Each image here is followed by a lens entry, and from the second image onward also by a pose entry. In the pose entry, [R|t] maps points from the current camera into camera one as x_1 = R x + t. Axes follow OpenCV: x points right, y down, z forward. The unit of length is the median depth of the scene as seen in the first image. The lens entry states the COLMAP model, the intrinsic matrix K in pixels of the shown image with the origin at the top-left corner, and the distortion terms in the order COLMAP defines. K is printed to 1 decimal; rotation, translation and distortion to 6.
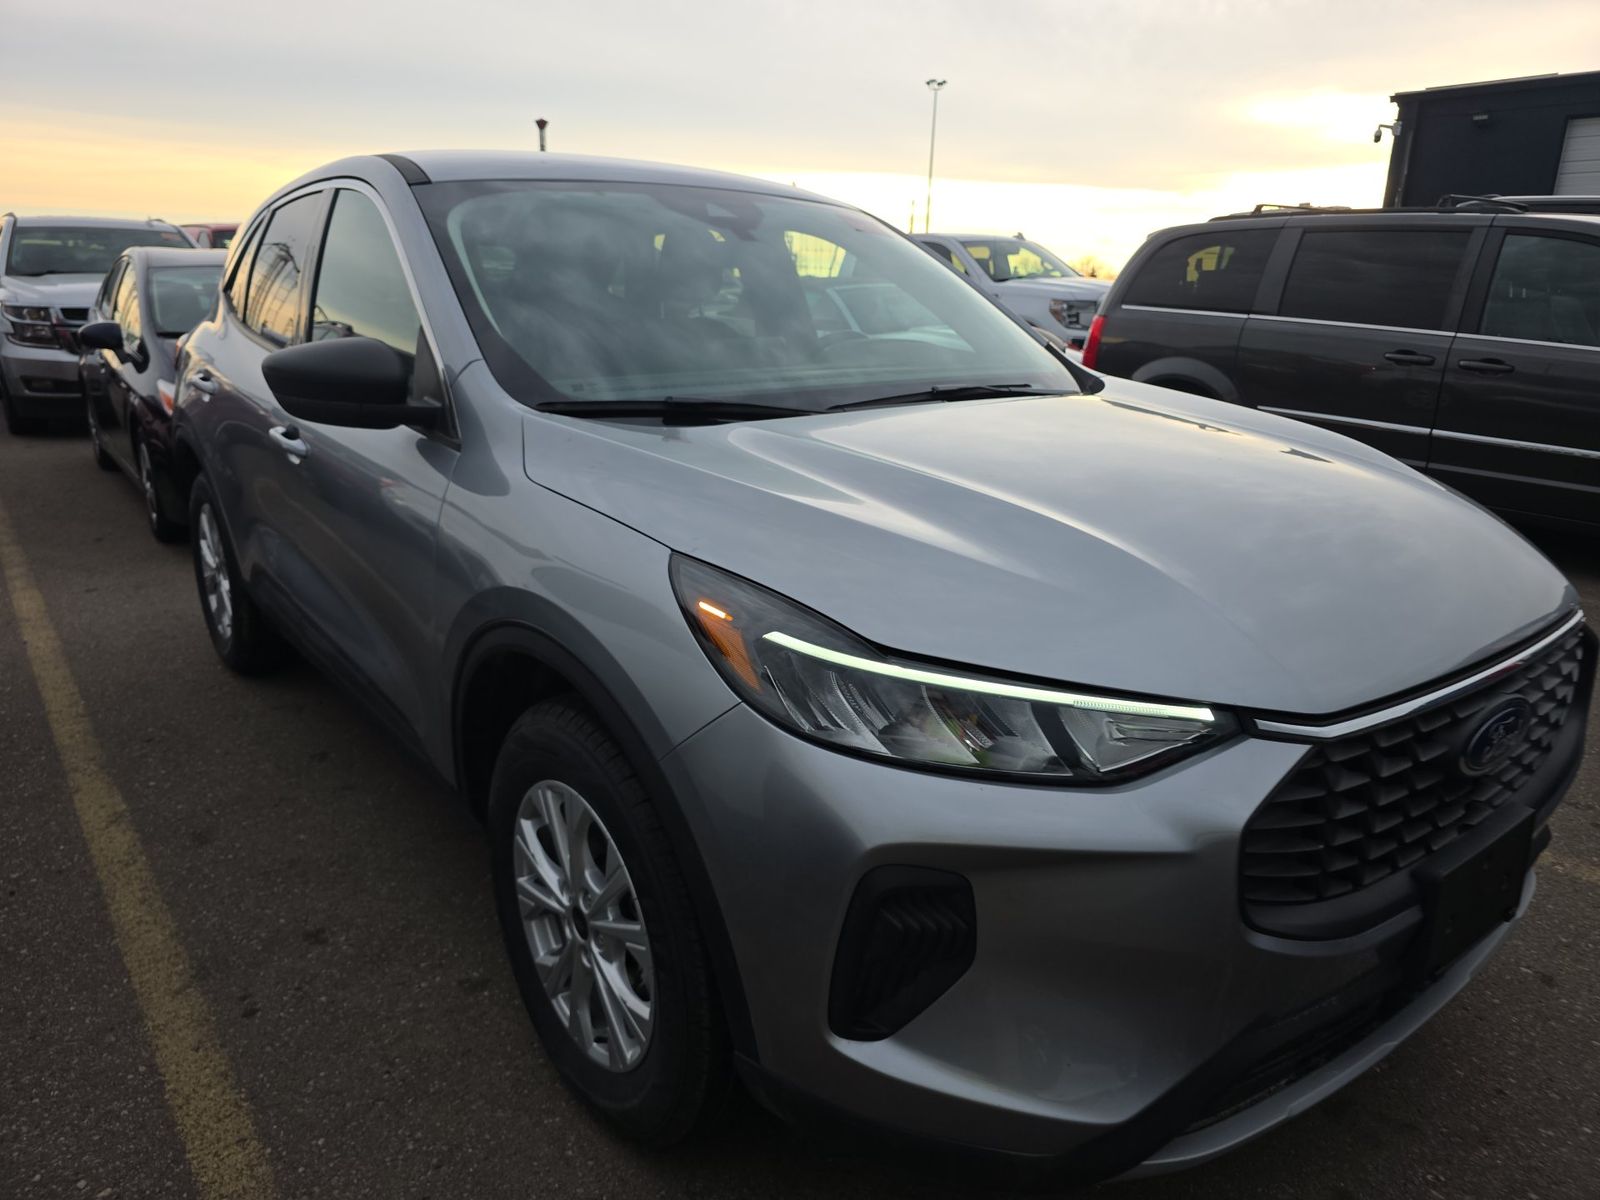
lens RADIAL K [[1064.4, 0, 811.4], [0, 1064.4, 600.3], [0, 0, 1]] dist [0.034199, -0.035189]
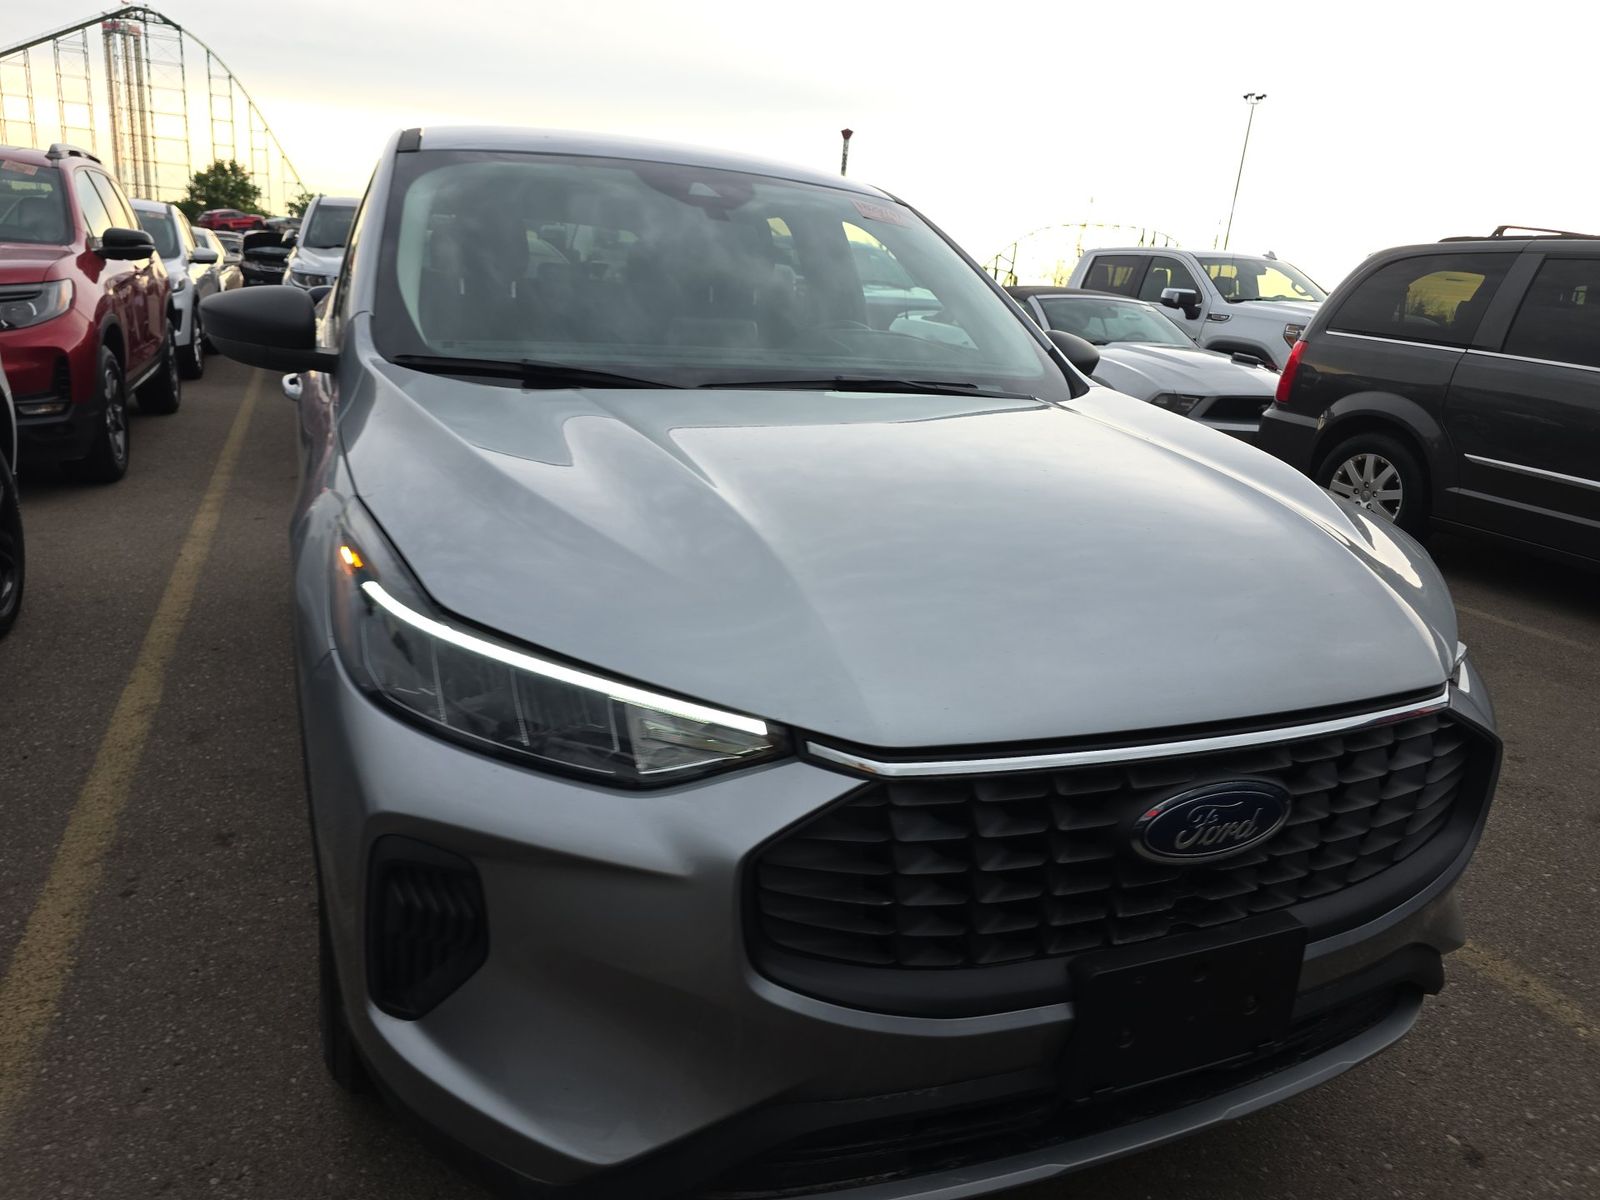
lens RADIAL K [[1064.4, 0, 788.2], [0, 1064.4, 590.2], [0, 0, 1]] dist [0.034199, -0.035189]
pose [[0.963942, 0.120798, -0.237116, 0.307597], [-0.124653, 0.992200, -0.001276, -0.004501], [0.235112, 0.030787, 0.971481, 0.076094]]
